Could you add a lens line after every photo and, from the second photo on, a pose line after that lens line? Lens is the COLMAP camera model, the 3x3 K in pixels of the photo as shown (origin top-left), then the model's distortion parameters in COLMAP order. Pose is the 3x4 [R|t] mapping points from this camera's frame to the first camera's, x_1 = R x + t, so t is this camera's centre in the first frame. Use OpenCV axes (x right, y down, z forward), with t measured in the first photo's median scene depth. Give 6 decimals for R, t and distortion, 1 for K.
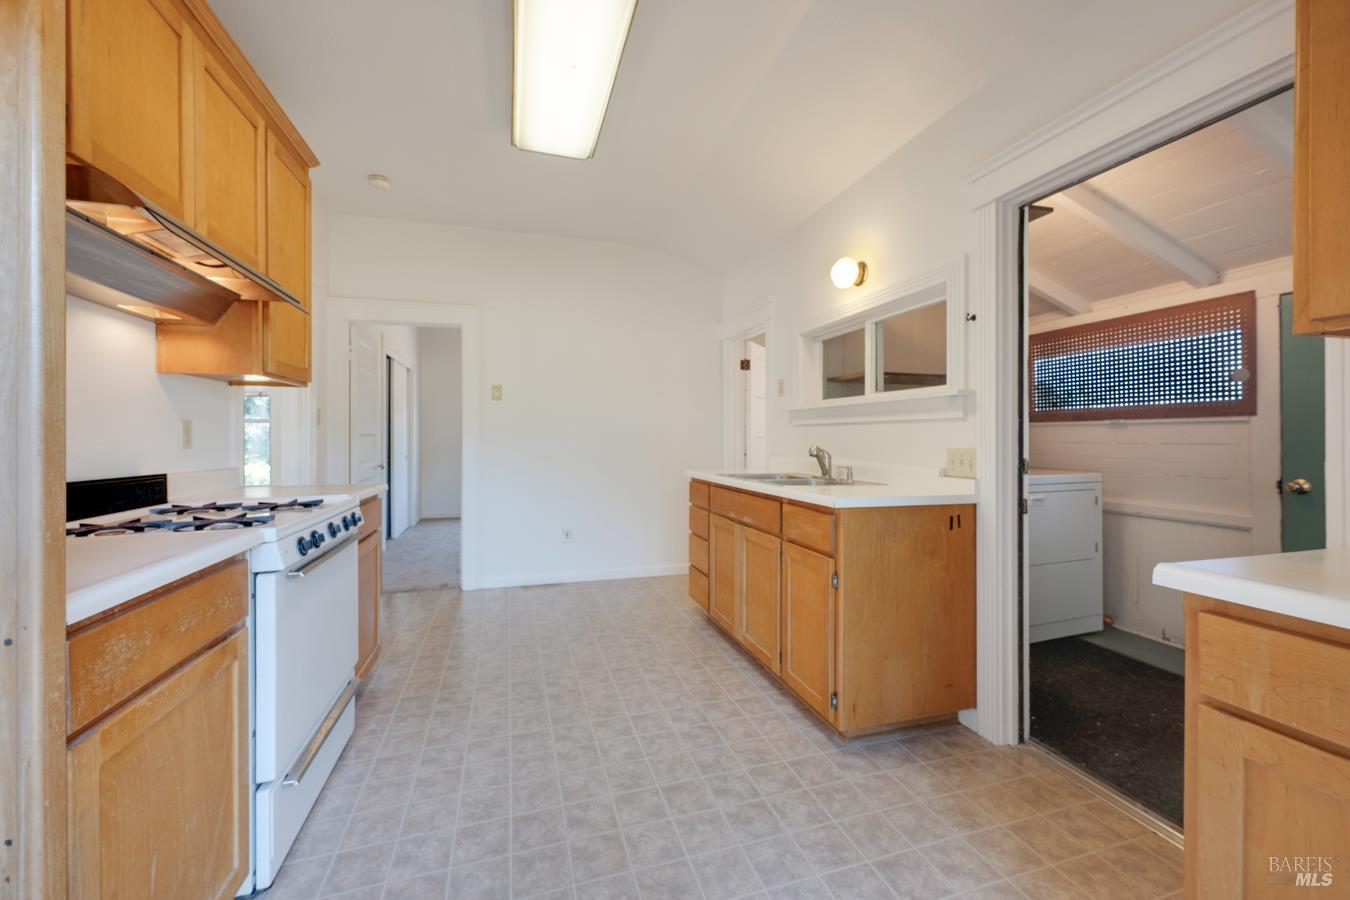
lens RADIAL K [[533.2, 0, 670.6], [0, 533.2, 444.5], [0, 0, 1]] dist [-0.001458, 0.000028]
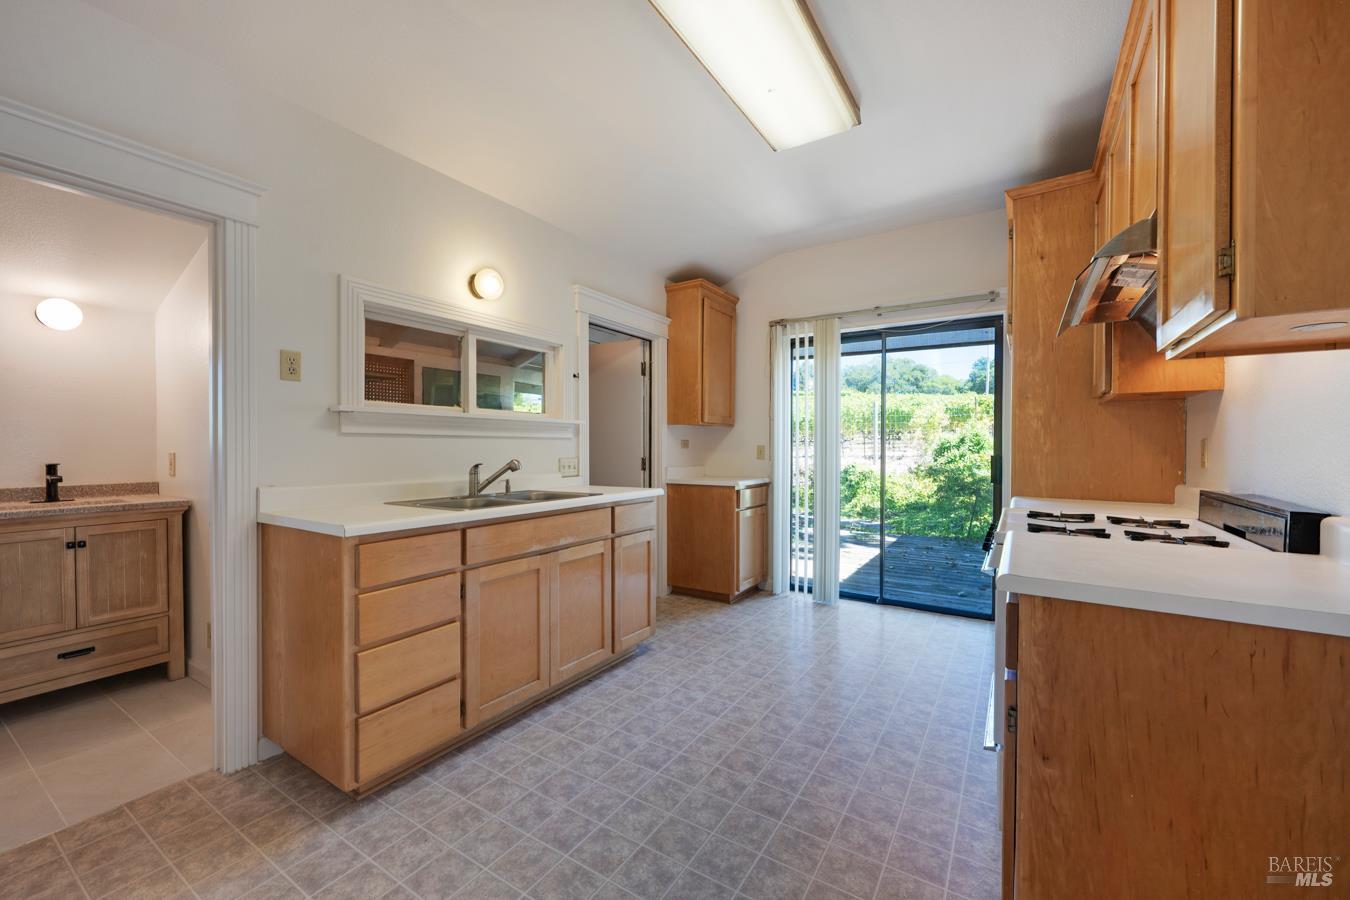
lens RADIAL K [[533.2, 0, 670.6], [0, 533.2, 444.5], [0, 0, 1]] dist [-0.001458, 0.000028]
pose [[-0.643136, 0.000007, 0.765752, -1.144190], [0.007219, 0.999956, 0.006054, -0.055333], [-0.765718, 0.009421, -0.643107, 2.415847]]
